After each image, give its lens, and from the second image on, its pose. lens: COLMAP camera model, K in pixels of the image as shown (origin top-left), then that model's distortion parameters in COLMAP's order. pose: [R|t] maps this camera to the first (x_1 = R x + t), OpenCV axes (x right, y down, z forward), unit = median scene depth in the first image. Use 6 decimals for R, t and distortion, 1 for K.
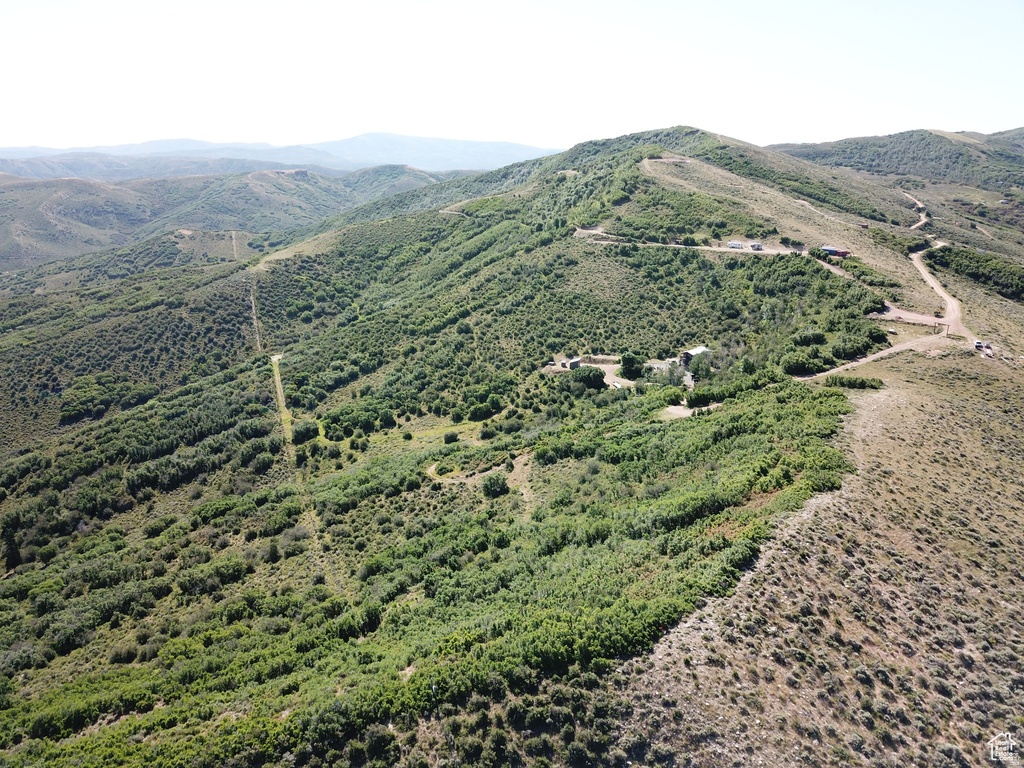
lens RADIAL K [[773.9, 0, 502.4], [0, 773.9, 384.9], [0, 0, 1]] dist [0.001341, 0.001804]
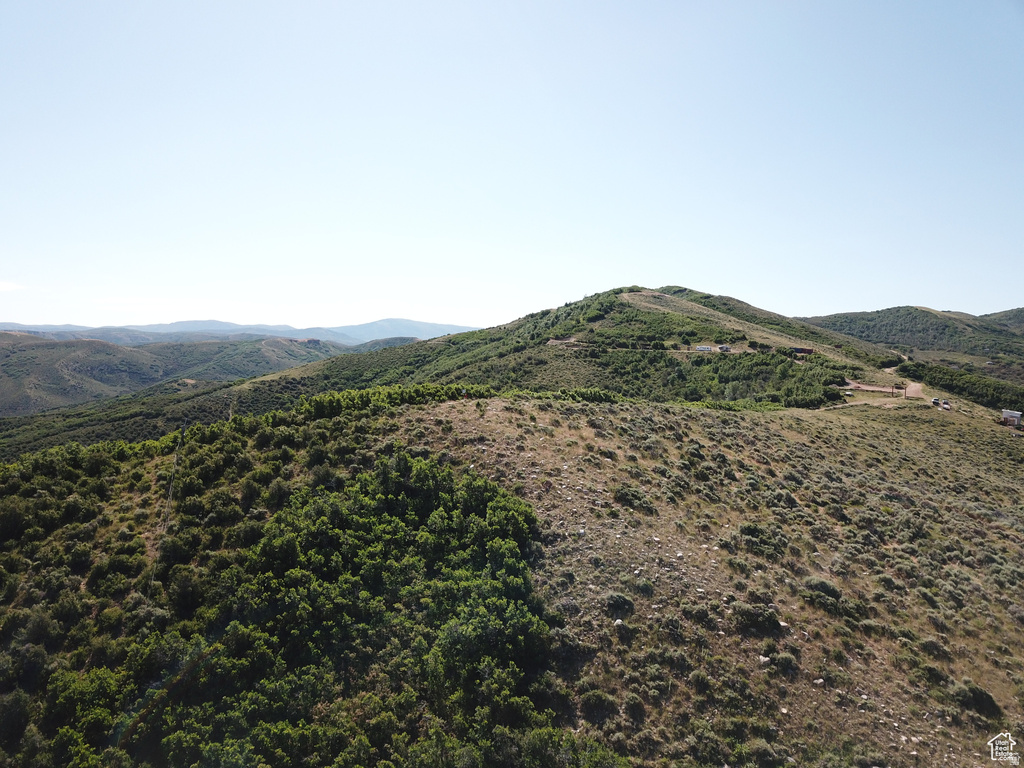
lens RADIAL K [[773.9, 0, 502.4], [0, 773.9, 384.9], [0, 0, 1]] dist [0.001341, 0.001804]
pose [[0.999724, 0.018635, -0.014324, 0.049801], [-0.021454, 0.972426, -0.232223, 0.095385], [0.009601, 0.232466, 0.972557, 0.027655]]
